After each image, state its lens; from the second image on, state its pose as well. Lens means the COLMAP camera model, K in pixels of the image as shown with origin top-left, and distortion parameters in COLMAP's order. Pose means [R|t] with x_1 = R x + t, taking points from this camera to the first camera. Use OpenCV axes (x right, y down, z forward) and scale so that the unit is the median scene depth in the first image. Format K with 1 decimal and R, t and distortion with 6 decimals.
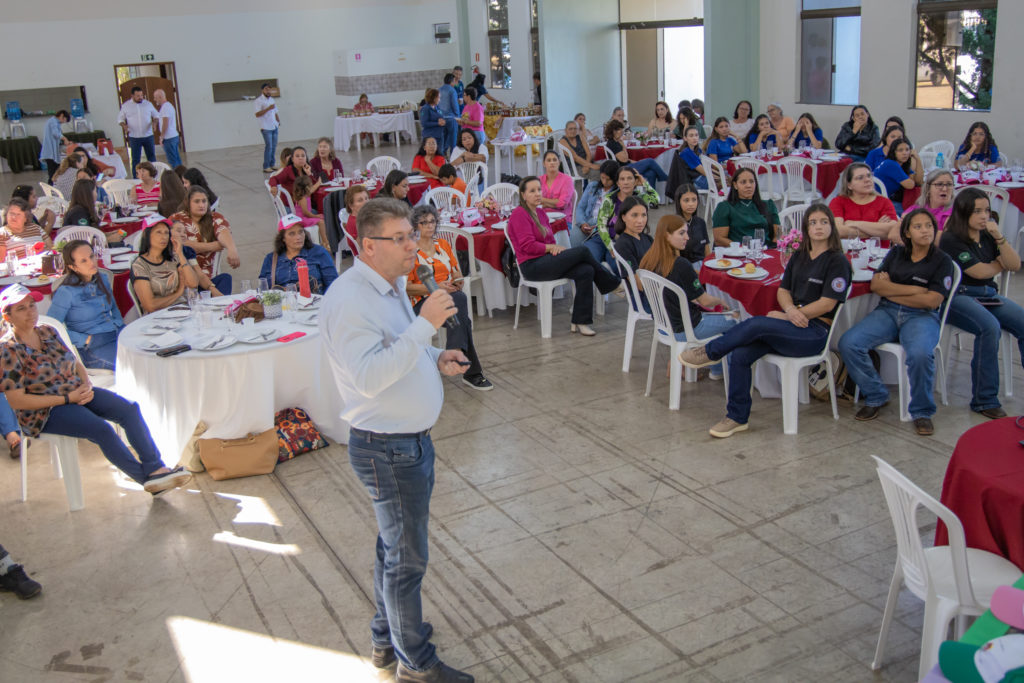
lens RADIAL K [[1033.2, 0, 512.0], [0, 1033.2, 341.5], [0, 0, 1]] dist [0.009102, 0.188832]
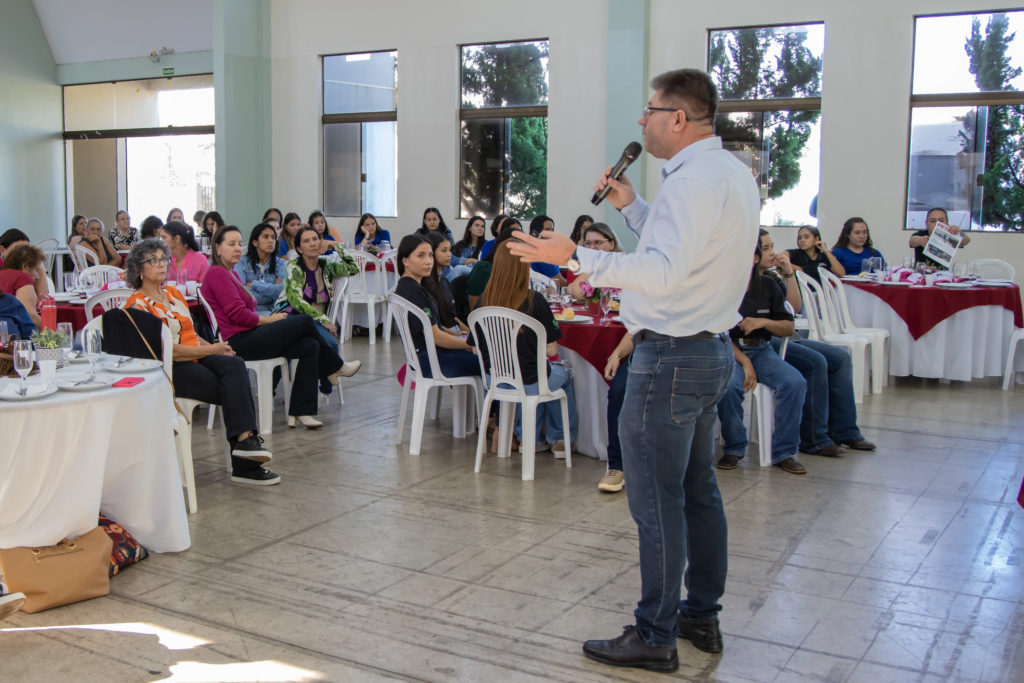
lens RADIAL K [[1205.7, 0, 512.0], [0, 1205.7, 341.5], [0, 0, 1]] dist [-0.067151, -0.001837]
pose [[0.867756, -0.026130, 0.496303, -0.342902], [0.102150, 0.986673, -0.126654, 0.082986], [-0.486379, 0.160602, 0.858861, 0.196234]]
